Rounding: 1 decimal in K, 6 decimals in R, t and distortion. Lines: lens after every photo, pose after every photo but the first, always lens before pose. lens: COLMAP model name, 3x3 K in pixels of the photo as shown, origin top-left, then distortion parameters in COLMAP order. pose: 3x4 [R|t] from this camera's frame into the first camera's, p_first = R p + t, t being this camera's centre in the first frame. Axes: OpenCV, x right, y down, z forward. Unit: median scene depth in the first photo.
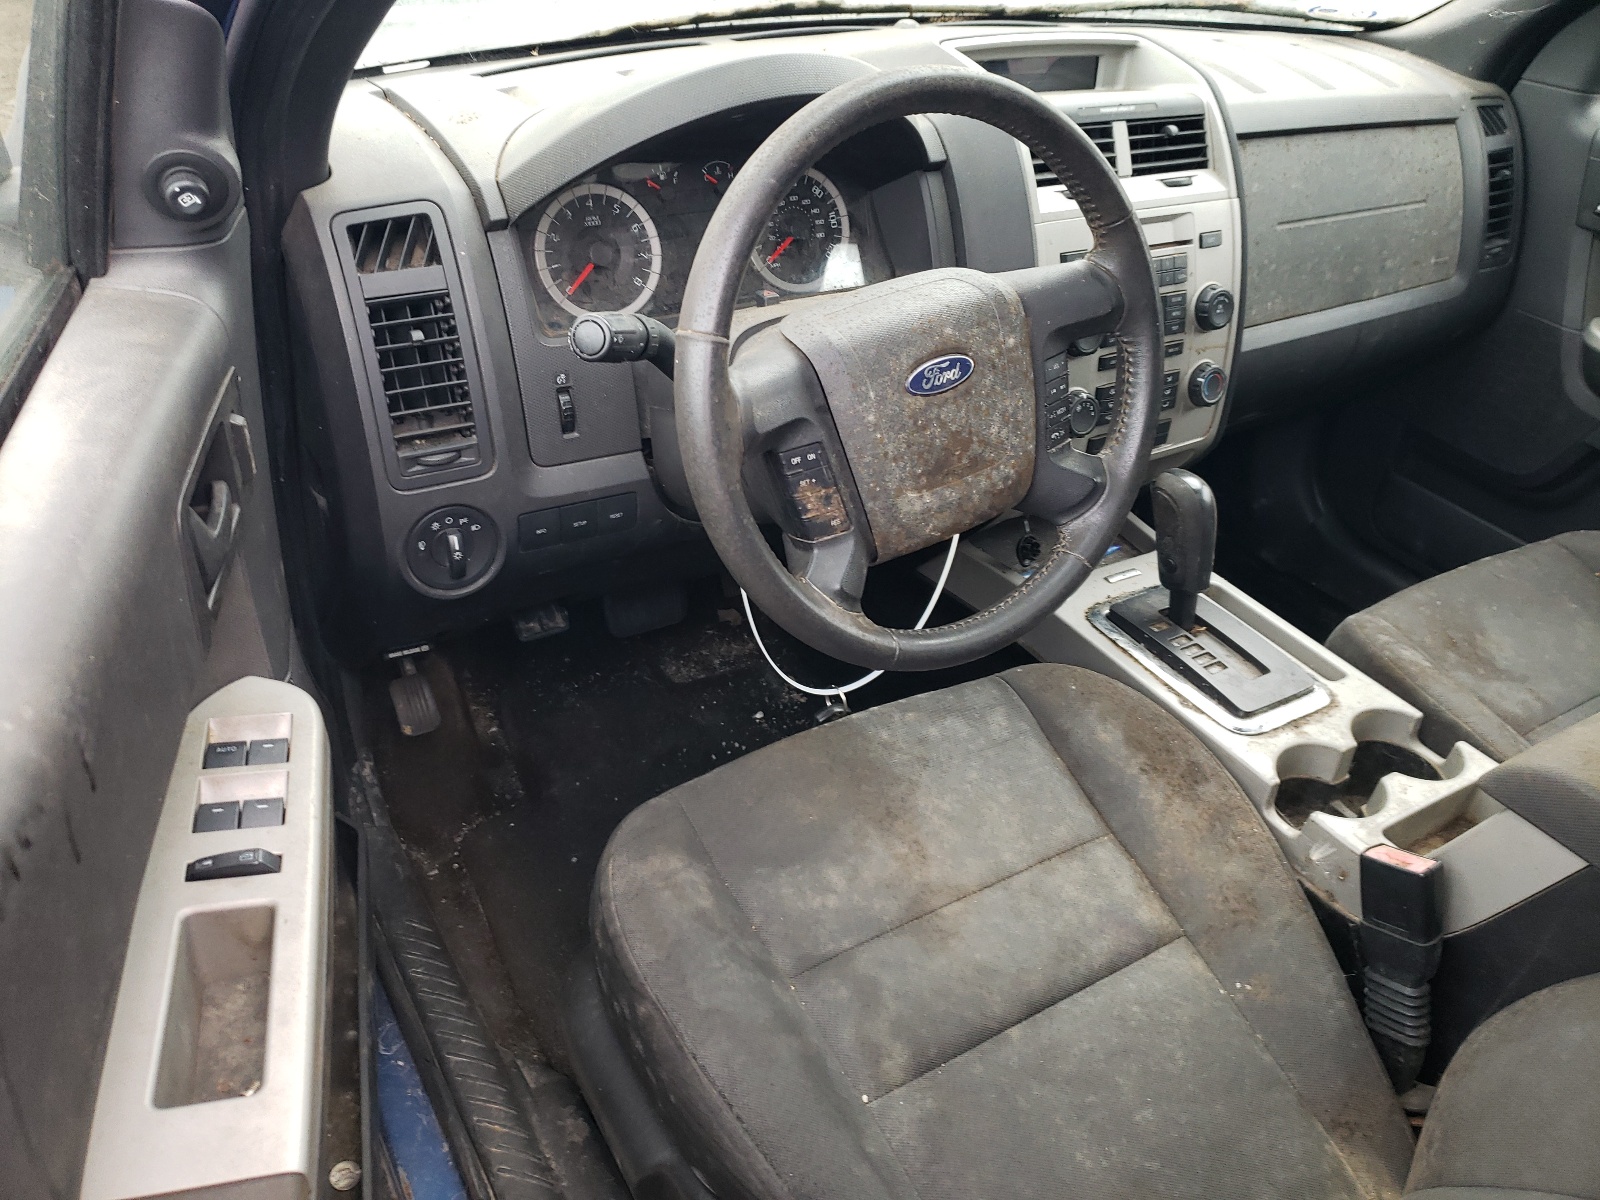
lens RADIAL K [[1275.0, 0, 796.8], [0, 1275.0, 520.6], [0, 0, 1]] dist [0.071493, -0.062373]
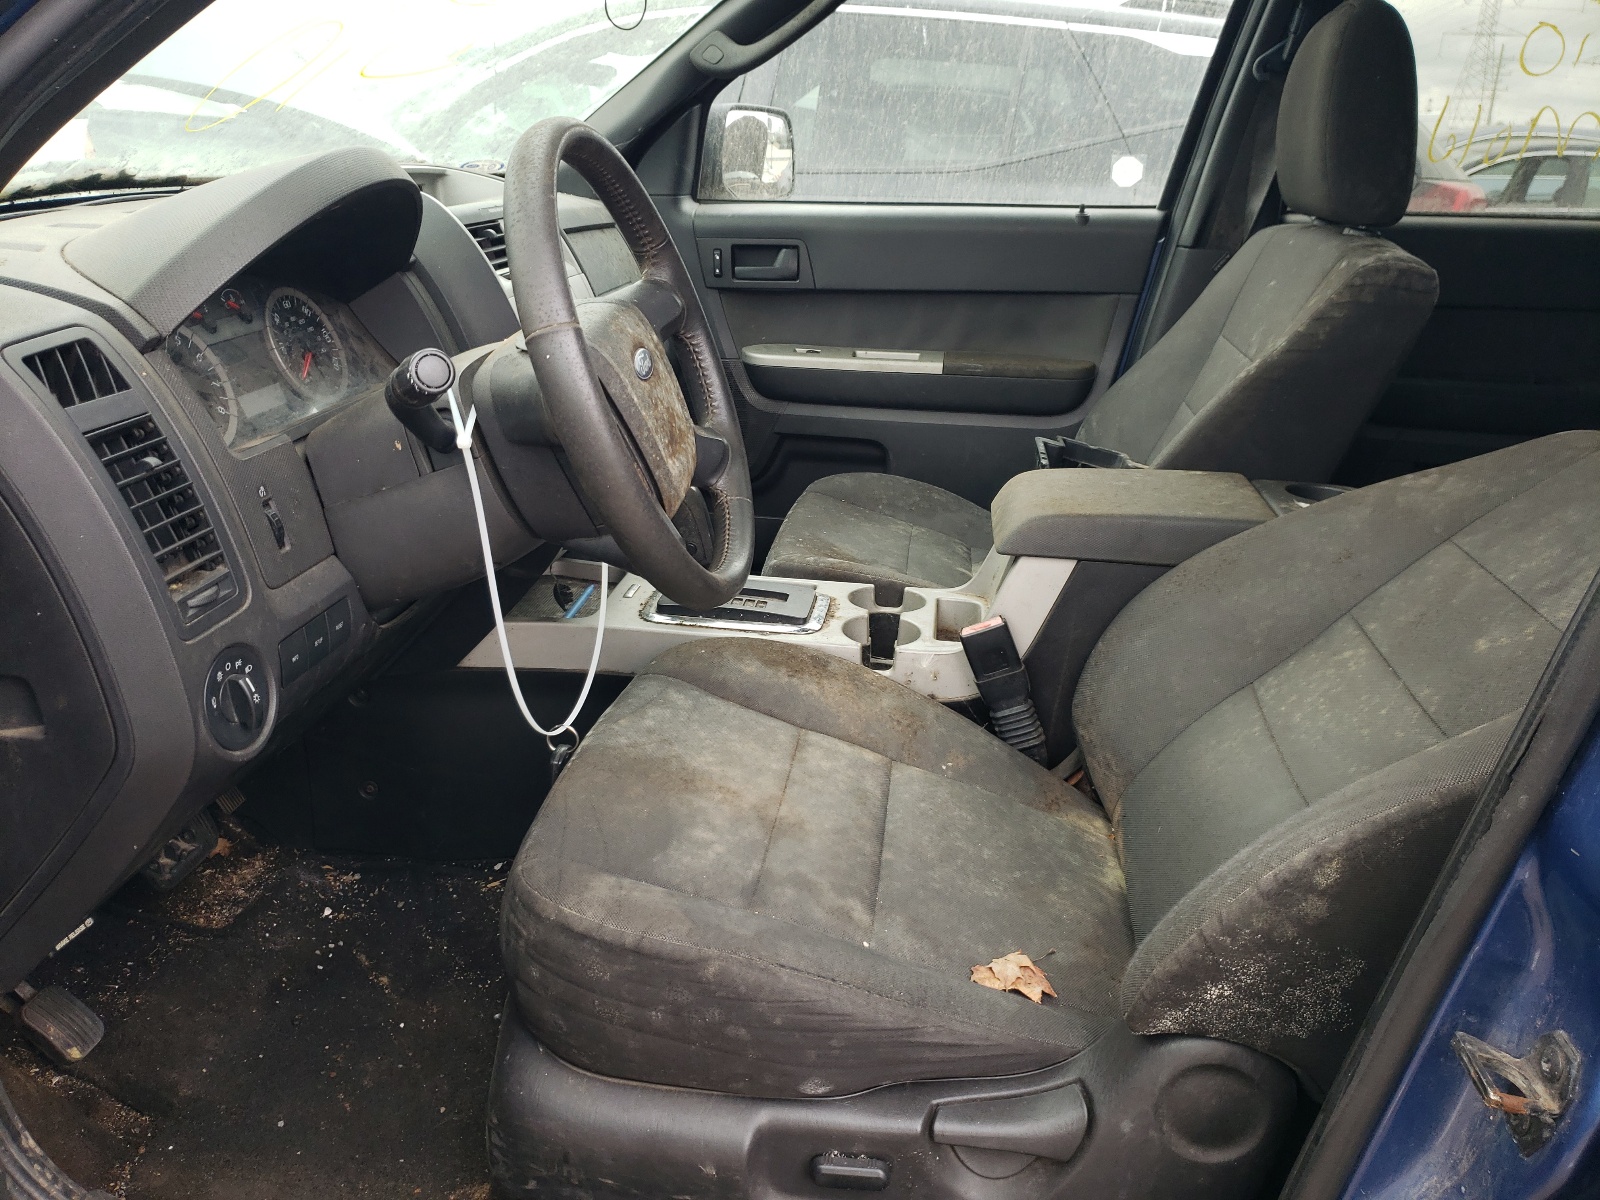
lens RADIAL K [[1275.0, 0, 796.8], [0, 1275.0, 520.6], [0, 0, 1]] dist [0.071493, -0.062373]
pose [[0.628399, -0.283432, 0.724418, -0.574839], [0.421562, 0.906734, -0.010922, 0.074713], [-0.653758, 0.312251, 0.689275, 0.105072]]
